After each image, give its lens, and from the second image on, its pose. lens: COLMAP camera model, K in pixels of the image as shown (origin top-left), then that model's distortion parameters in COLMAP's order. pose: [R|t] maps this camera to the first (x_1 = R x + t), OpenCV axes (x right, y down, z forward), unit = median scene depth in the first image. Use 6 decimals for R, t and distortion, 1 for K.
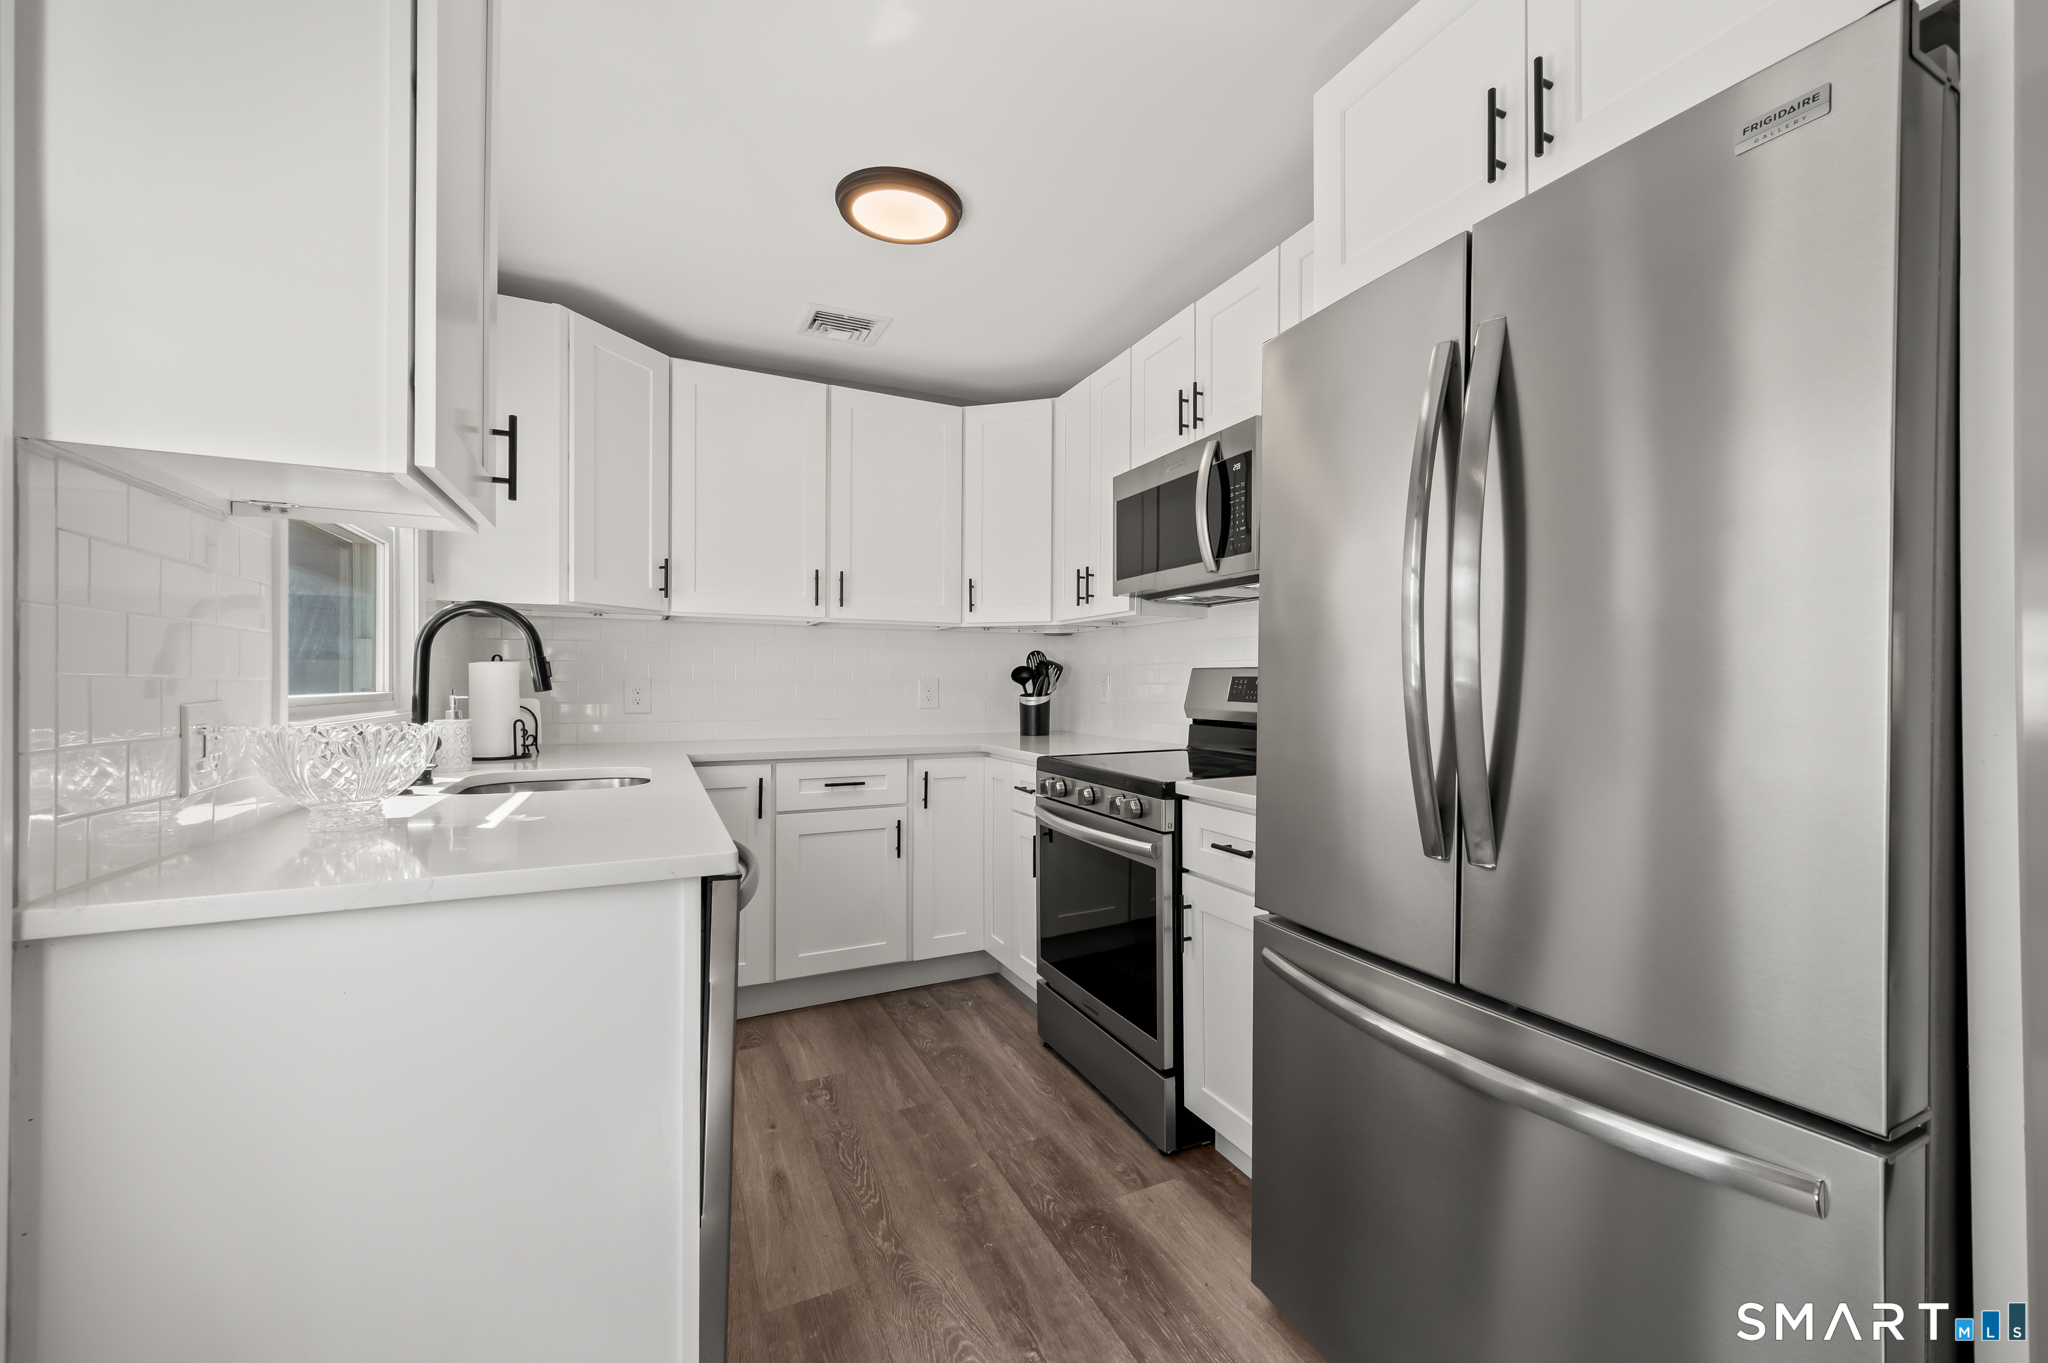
lens RADIAL K [[850.0, 0, 1138.5], [0, 850.0, 678.7], [0, 0, 1]] dist [-0.000081, 0.000194]
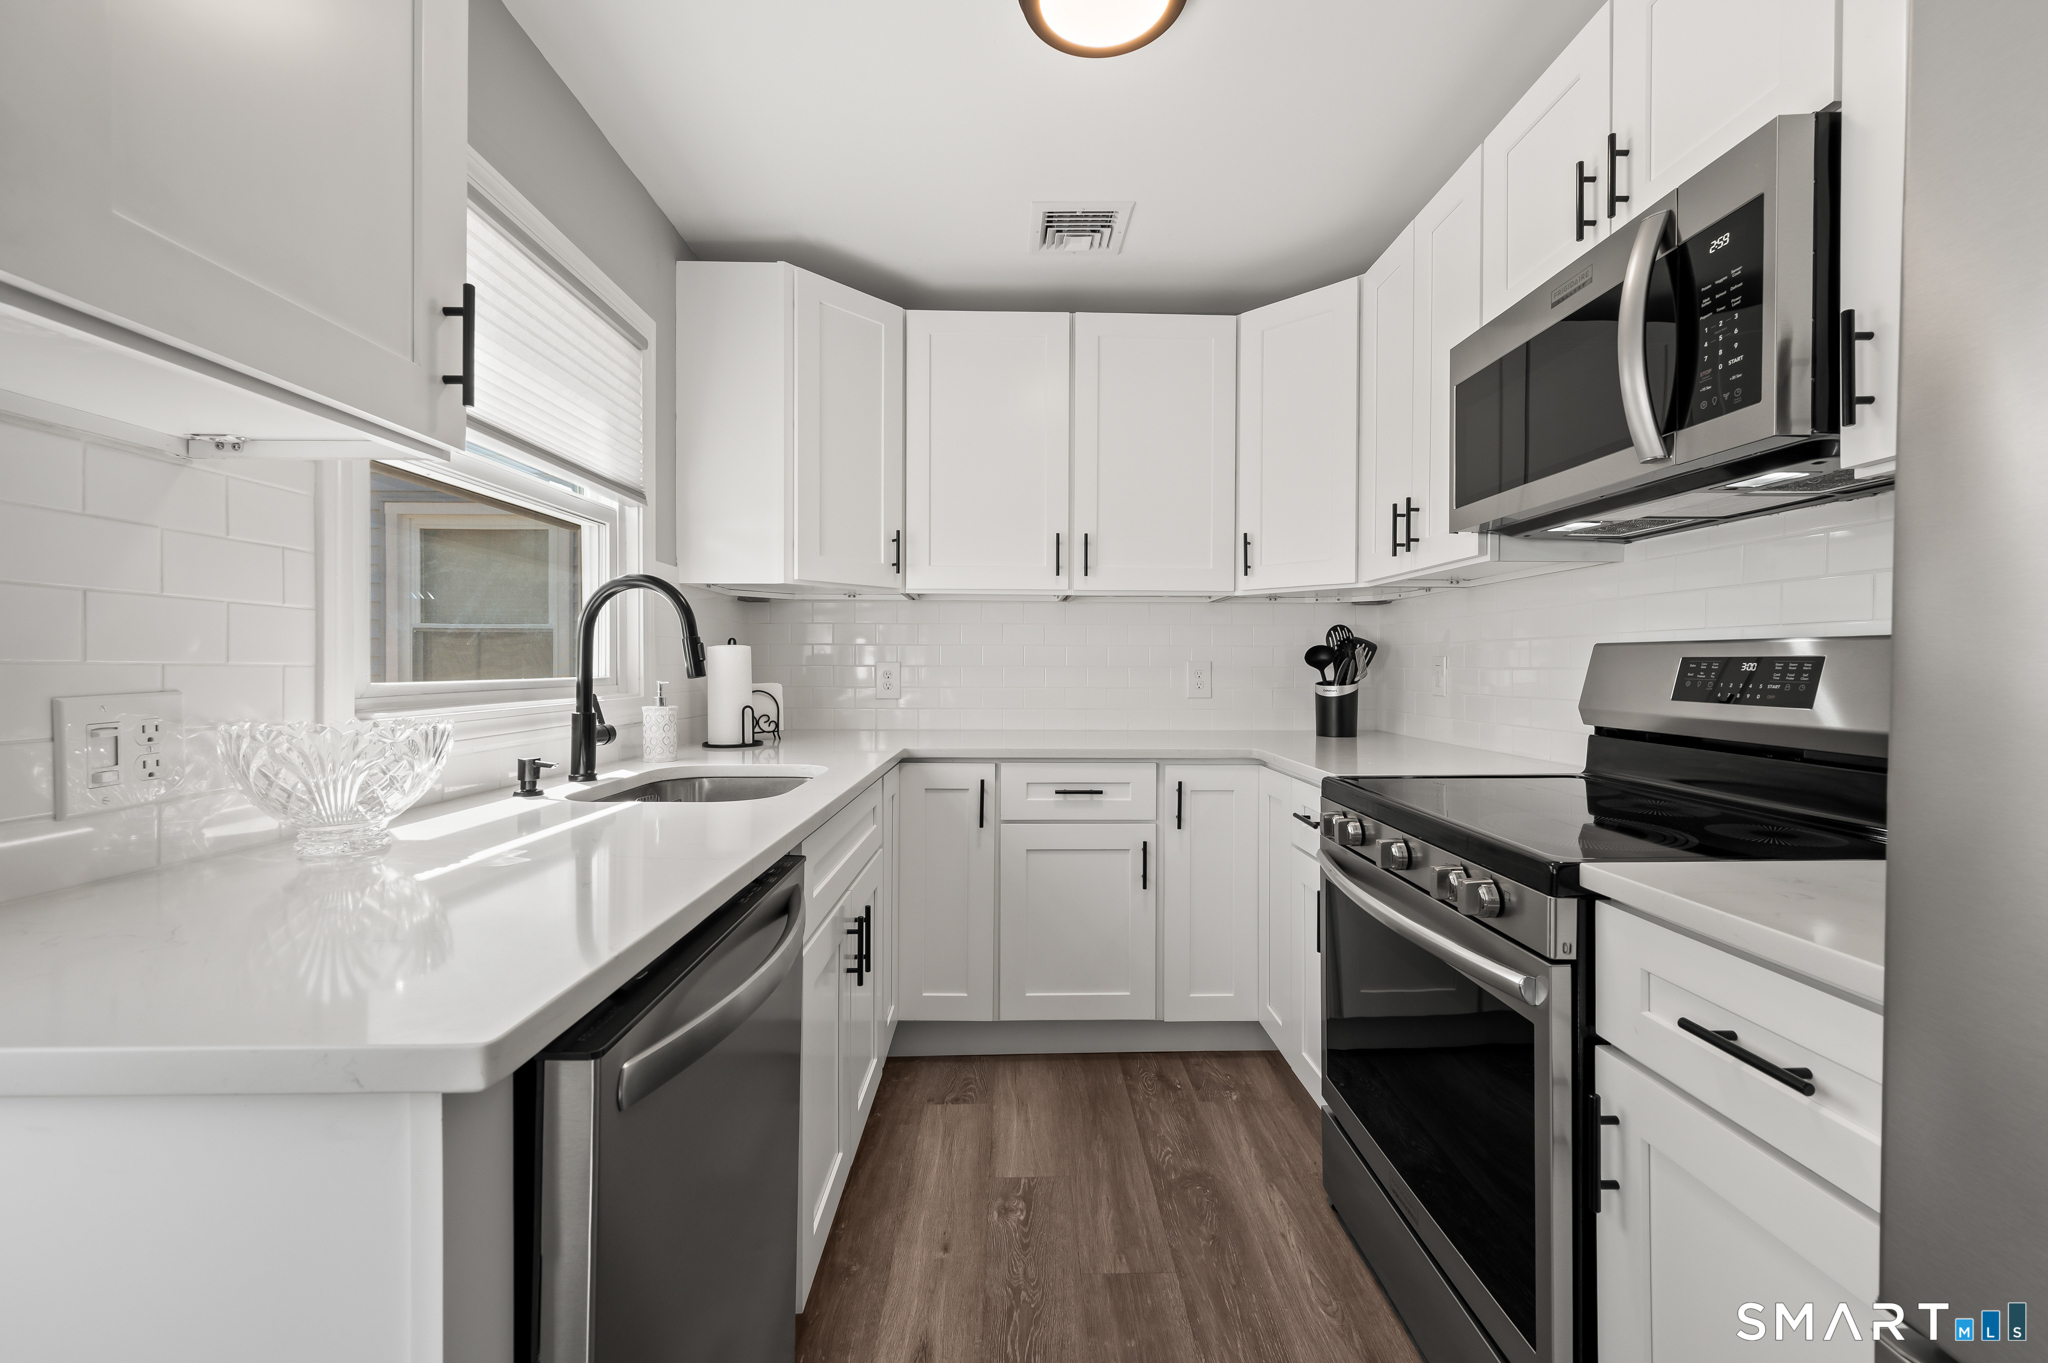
lens RADIAL K [[850.0, 0, 1017.1], [0, 850.0, 670.1], [0, 0, 1]] dist [-0.000081, 0.000194]
pose [[0.873418, 0.002284, -0.486966, -0.002589], [0.002718, 0.999951, 0.009565, -0.000125], [0.486964, -0.009678, 0.873369, 0.304155]]
